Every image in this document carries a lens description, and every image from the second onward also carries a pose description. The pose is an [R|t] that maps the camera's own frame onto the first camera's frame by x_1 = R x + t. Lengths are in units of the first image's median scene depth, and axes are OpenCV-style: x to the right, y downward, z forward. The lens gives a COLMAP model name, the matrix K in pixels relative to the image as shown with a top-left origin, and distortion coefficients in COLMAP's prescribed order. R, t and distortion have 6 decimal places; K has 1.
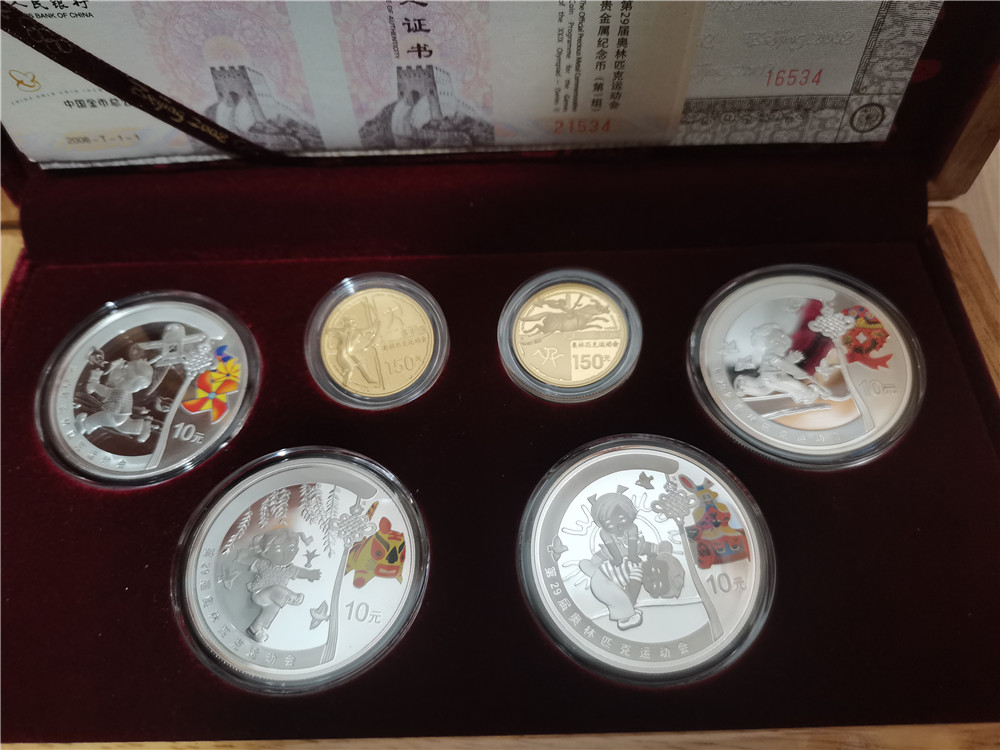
lens RADIAL K [[810.4, 0, 500.0], [0, 810.4, 375.0], [0, 0, 1]] dist [-0.008471, -0.024300]
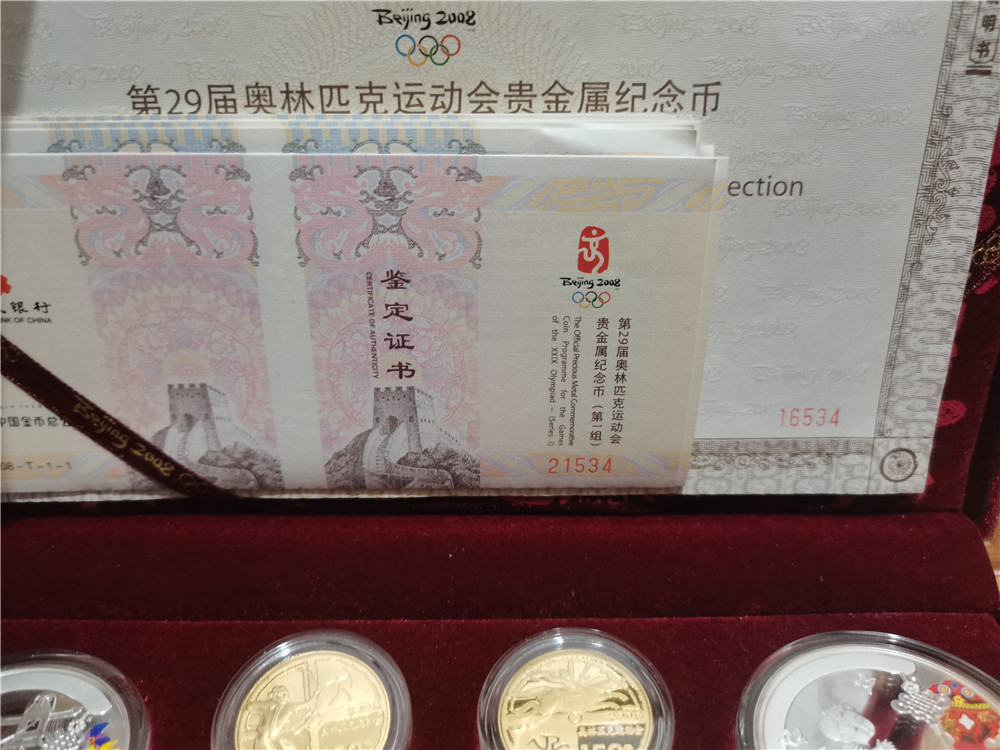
lens RADIAL K [[810.4, 0, 500.0], [0, 810.4, 375.0], [0, 0, 1]] dist [-0.008471, -0.024300]
pose [[0.999685, 0.021893, 0.012231, 0.001609], [-0.011535, 0.834493, -0.550897, 0.100034], [-0.022268, 0.550583, 0.834483, 0.219339]]
